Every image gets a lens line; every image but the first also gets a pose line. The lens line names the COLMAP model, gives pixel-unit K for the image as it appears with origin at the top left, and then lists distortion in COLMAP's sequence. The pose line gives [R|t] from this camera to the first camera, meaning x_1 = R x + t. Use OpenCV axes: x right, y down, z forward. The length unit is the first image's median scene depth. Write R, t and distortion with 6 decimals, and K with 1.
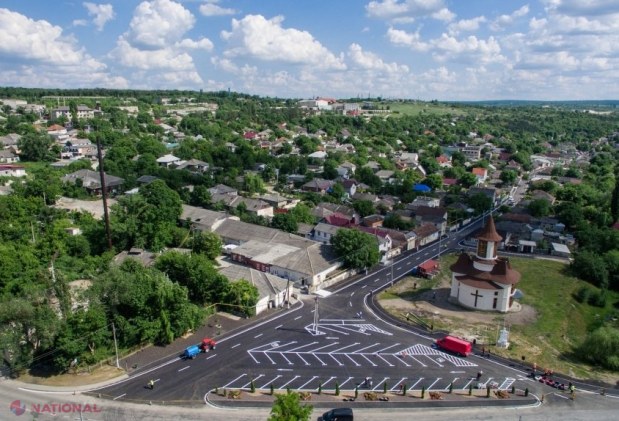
lens RADIAL K [[439.2, 0, 312.3], [0, 439.2, 217.5], [0, 0, 1]] dist [-0.127226, 0.095071]
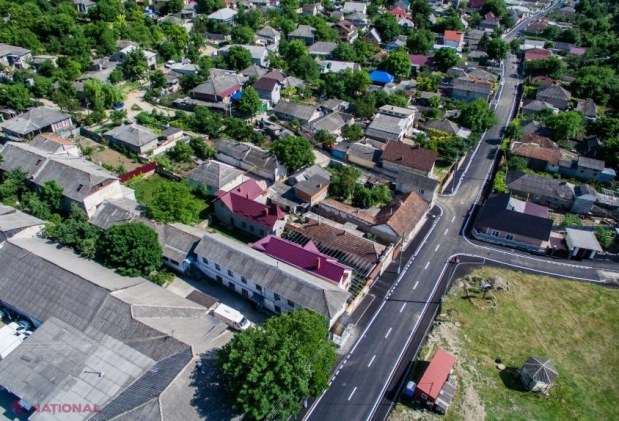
lens RADIAL K [[439.2, 0, 312.3], [0, 439.2, 217.5], [0, 0, 1]] dist [-0.127226, 0.095071]
pose [[0.987729, -0.076805, 0.135986, 0.046154], [0.021730, 0.929834, 0.367336, -0.120746], [-0.154657, -0.359874, 0.920093, 0.359067]]
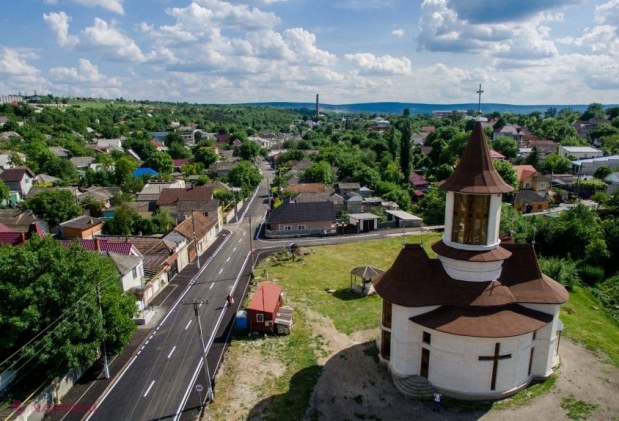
lens RADIAL K [[439.2, 0, 312.3], [0, 439.2, 217.5], [0, 0, 1]] dist [-0.127226, 0.095071]
pose [[0.771629, -0.158058, 0.616123, 0.036372], [0.168856, 0.984781, 0.041158, 0.015330], [-0.613251, 0.072278, 0.786574, 0.360182]]
